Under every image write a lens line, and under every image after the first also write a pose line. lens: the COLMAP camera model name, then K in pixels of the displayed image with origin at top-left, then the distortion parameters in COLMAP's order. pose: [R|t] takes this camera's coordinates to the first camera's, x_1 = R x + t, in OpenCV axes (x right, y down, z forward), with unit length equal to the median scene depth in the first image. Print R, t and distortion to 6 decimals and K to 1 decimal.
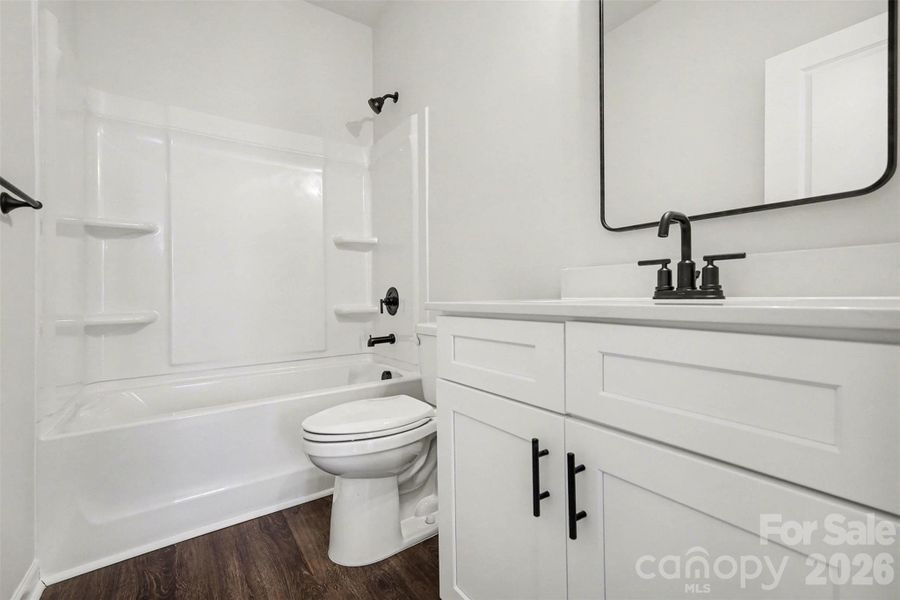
lens RADIAL K [[397.6, 0, 452.7], [0, 397.6, 301.8], [0, 0, 1]] dist [0.008746, -0.000083]
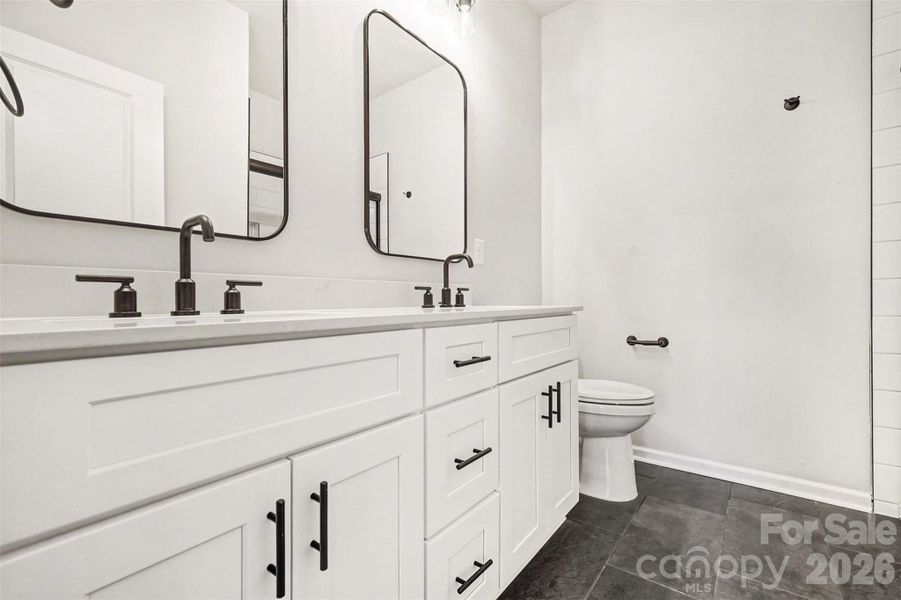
lens RADIAL K [[398.1, 0, 453.2], [0, 398.1, 301.8], [0, 0, 1]] dist [0.008746, -0.000083]
pose [[-0.308030, 0.017610, 0.951214, -0.658084], [0.033536, 0.999408, -0.007643, -0.017756], [-0.950786, 0.029545, -0.308438, 0.946426]]
